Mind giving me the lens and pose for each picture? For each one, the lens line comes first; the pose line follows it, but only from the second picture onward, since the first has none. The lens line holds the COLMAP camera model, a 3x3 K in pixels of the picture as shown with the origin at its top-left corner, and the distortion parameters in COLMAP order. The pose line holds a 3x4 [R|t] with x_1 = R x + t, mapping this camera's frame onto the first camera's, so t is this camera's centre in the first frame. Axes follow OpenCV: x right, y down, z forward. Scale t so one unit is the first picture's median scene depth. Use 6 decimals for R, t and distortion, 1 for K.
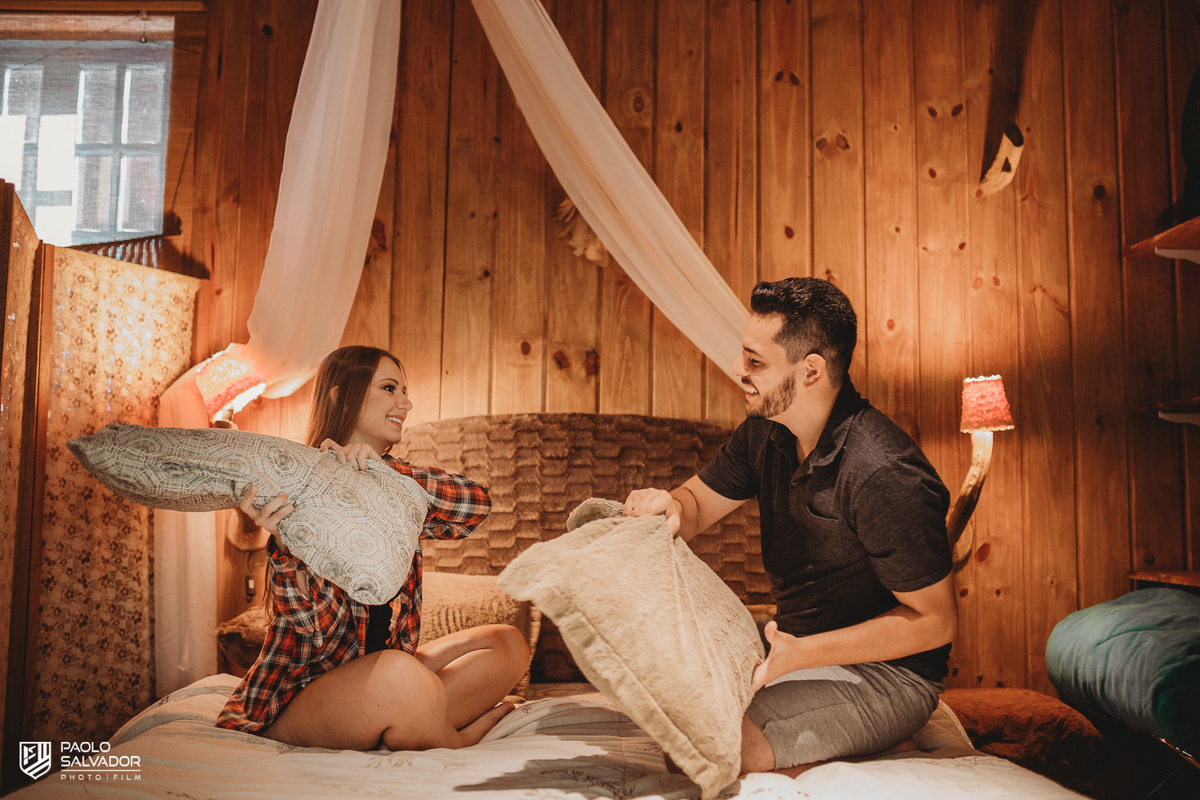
lens RADIAL K [[1244.1, 0, 600.0], [0, 1244.1, 400.0], [0, 0, 1]] dist [-0.064243, 0.110646]
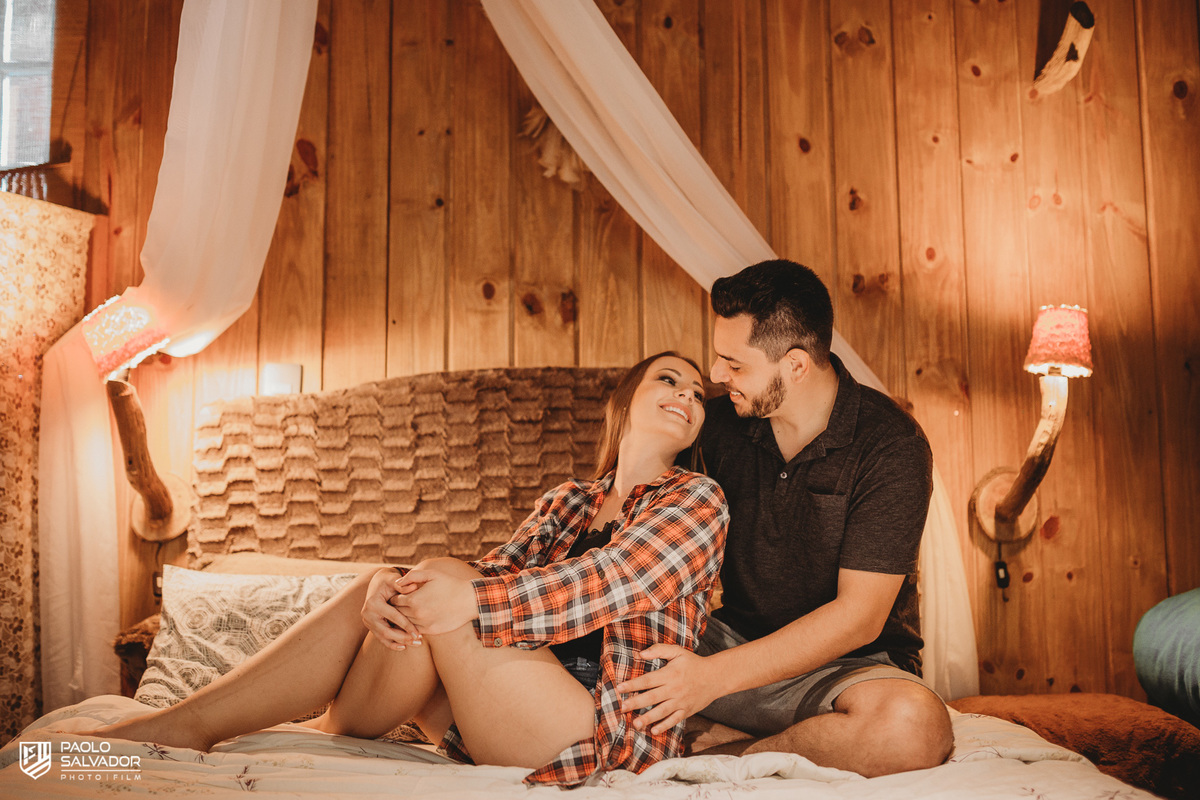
lens RADIAL K [[1243.9, 0, 553.3], [0, 1243.9, 398.2], [0, 0, 1]] dist [-0.064464, 0.107919]
pose [[0.999770, -0.019079, -0.009834, -0.010096], [0.019079, 0.999818, -0.000122, 0.030649], [0.009835, -0.000066, 0.999952, 0.175441]]
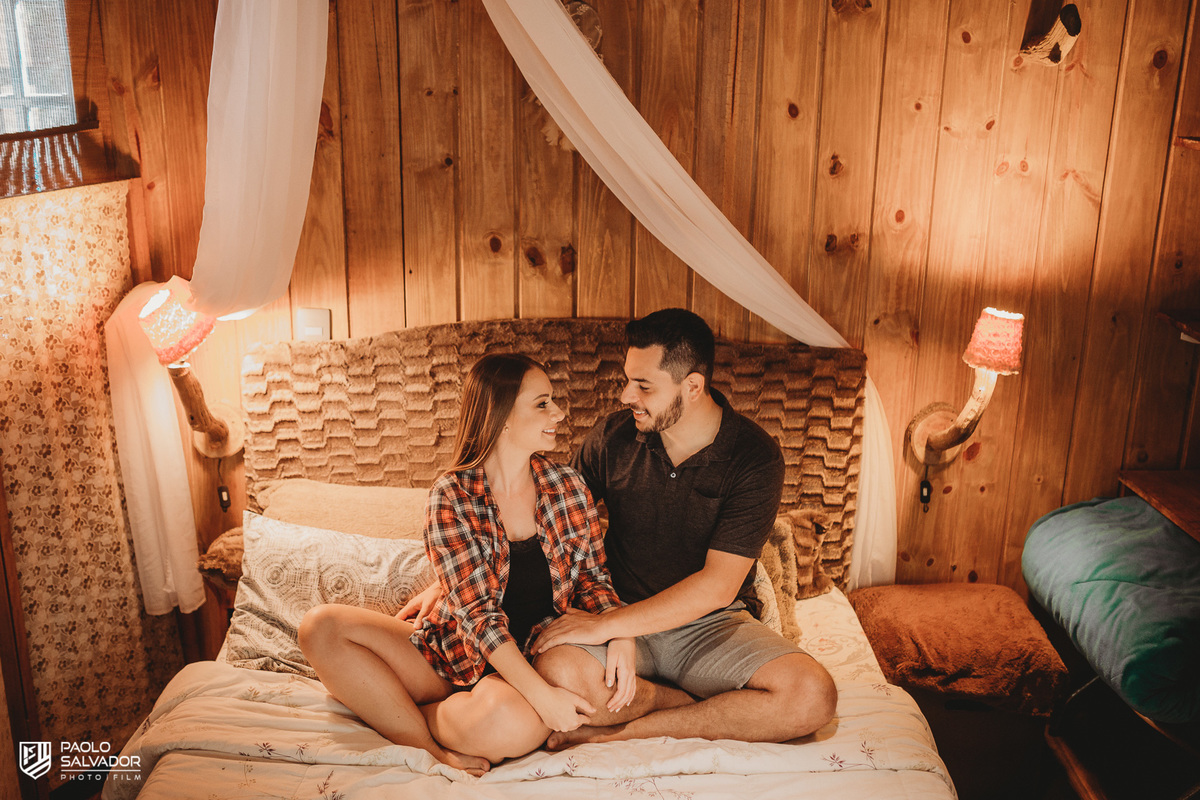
lens RADIAL K [[1243.9, 0, 553.3], [0, 1243.9, 398.2], [0, 0, 1]] dist [-0.064464, 0.107919]
pose [[0.999922, -0.006714, -0.010531, -0.008540], [0.010347, 0.917570, 0.397441, -0.300628], [0.006995, -0.397519, 0.917567, 0.121697]]
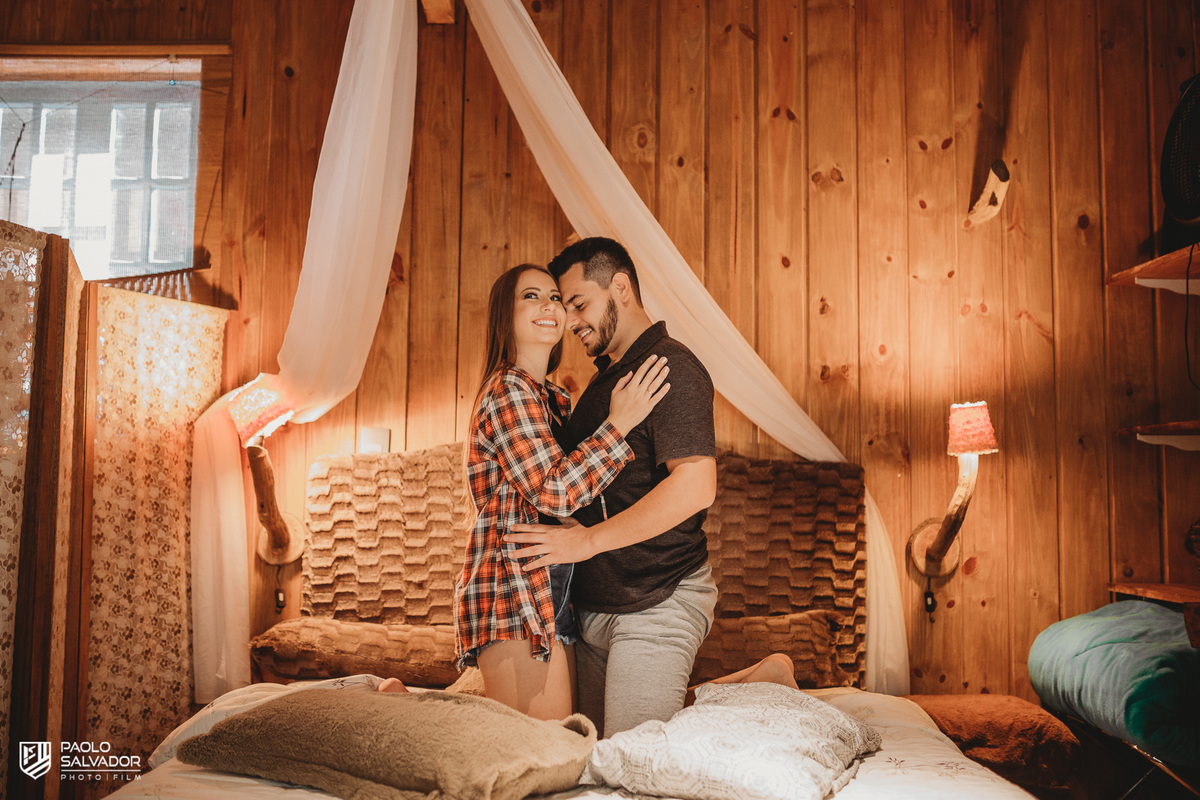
lens RADIAL K [[1244.3, 0, 573.0], [0, 1244.3, 415.8], [0, 0, 1]] dist [-0.070251, 0.126124]
pose [[0.999795, -0.003167, -0.020003, -0.007246], [0.003682, 0.999661, 0.025762, -0.032988], [0.019914, -0.025830, 0.999468, -0.058315]]
